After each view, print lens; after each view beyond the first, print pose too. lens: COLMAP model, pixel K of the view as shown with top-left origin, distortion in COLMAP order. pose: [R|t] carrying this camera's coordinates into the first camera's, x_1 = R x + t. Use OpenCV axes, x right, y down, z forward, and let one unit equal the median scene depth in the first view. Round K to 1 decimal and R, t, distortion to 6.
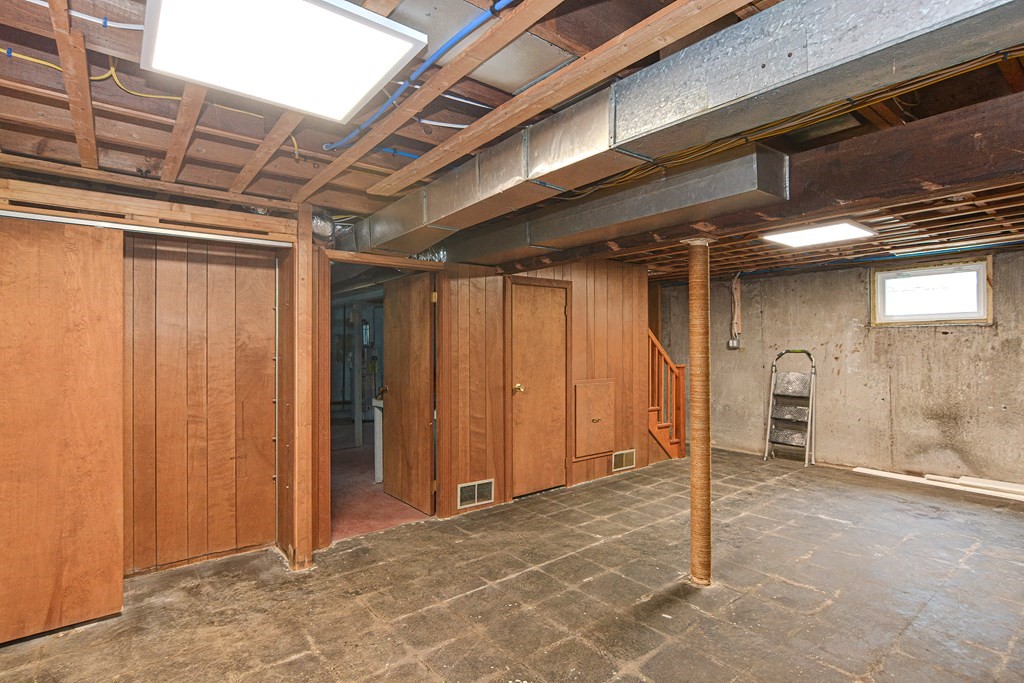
lens RADIAL K [[504.4, 0, 514.5], [0, 504.4, 342.7], [0, 0, 1]] dist [-0.021337, 0.010509]
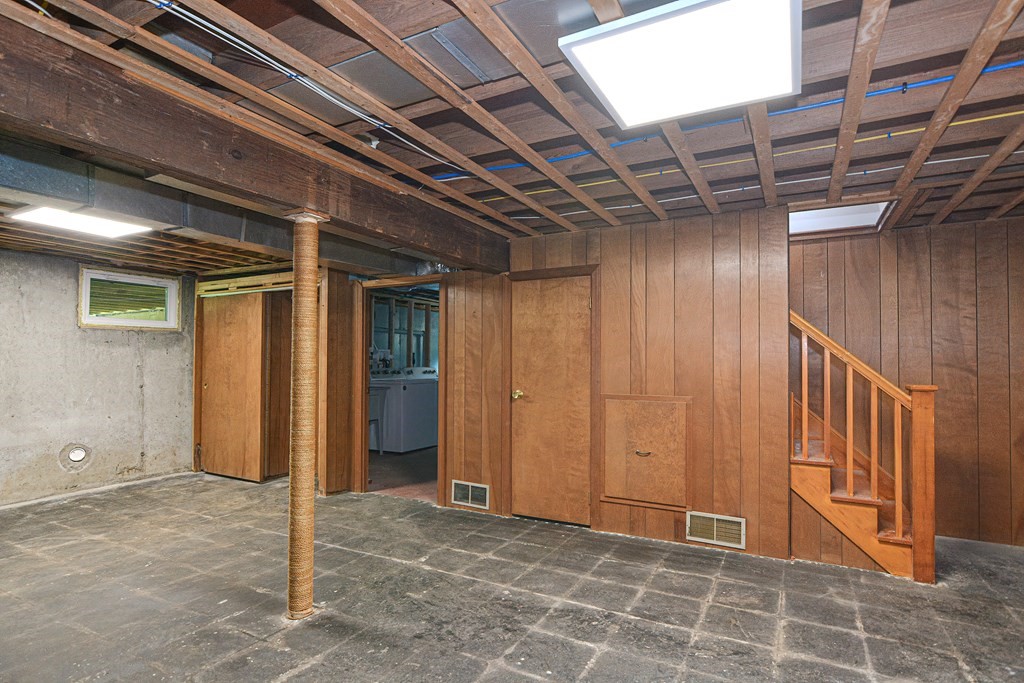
lens RADIAL K [[504.4, 0, 514.5], [0, 504.4, 342.7], [0, 0, 1]] dist [-0.021337, 0.010509]
pose [[0.408805, -0.028178, -0.912187, 0.893637], [0.001448, 0.999542, -0.030227, 0.025434], [0.912621, 0.011036, 0.408659, 0.664519]]
